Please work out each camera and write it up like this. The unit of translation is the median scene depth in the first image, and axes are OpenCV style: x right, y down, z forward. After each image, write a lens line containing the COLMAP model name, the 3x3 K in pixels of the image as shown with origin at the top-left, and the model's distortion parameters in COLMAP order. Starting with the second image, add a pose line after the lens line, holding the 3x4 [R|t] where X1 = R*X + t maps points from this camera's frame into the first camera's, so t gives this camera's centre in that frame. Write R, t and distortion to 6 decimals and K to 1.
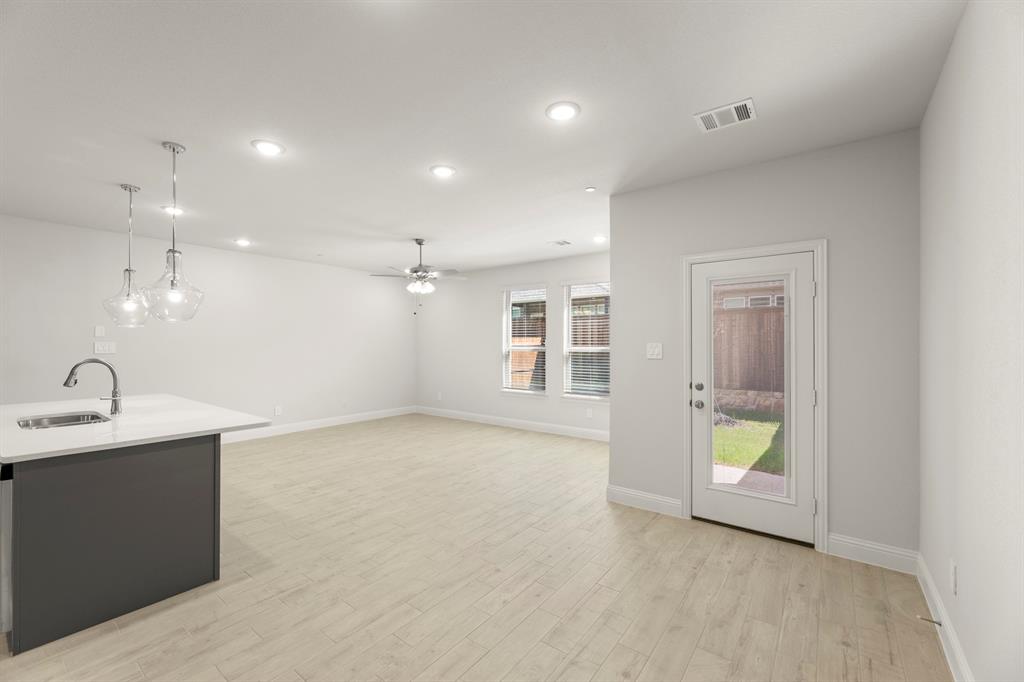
lens RADIAL K [[432.7, 0, 521.1], [0, 432.7, 347.2], [0, 0, 1]] dist [-0.003900, 0.000651]
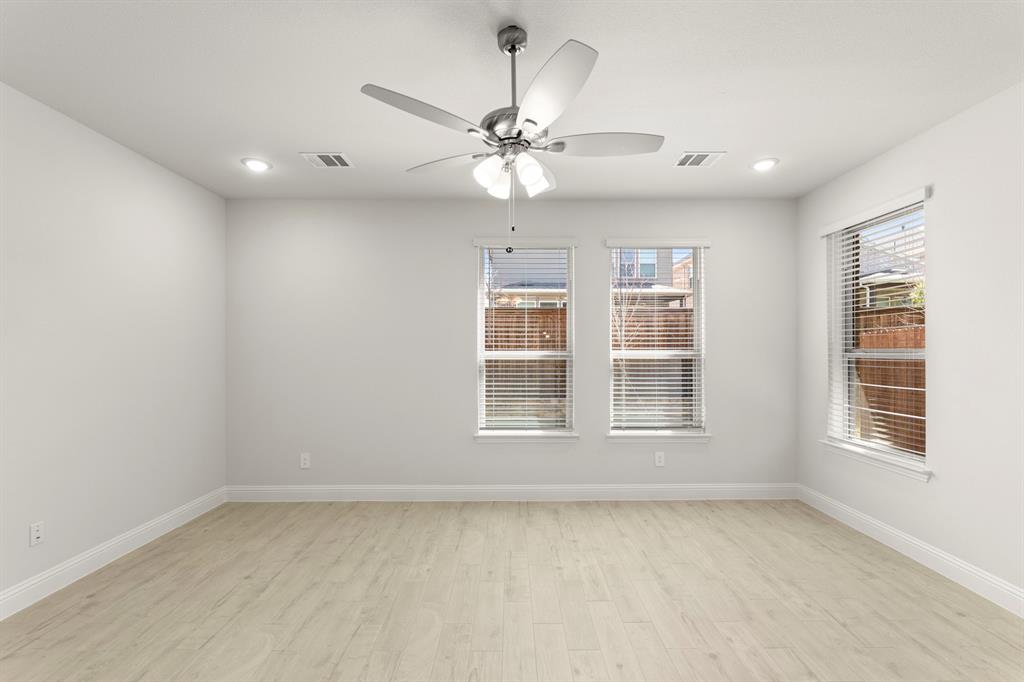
lens RADIAL K [[432.7, 0, 517.6], [0, 432.7, 358.9], [0, 0, 1]] dist [-0.003900, 0.000651]
pose [[0.793007, -0.010924, 0.609115, -0.690492], [0.004836, 0.999921, 0.011638, 0.002870], [-0.609194, -0.006284, 0.792997, 1.154587]]
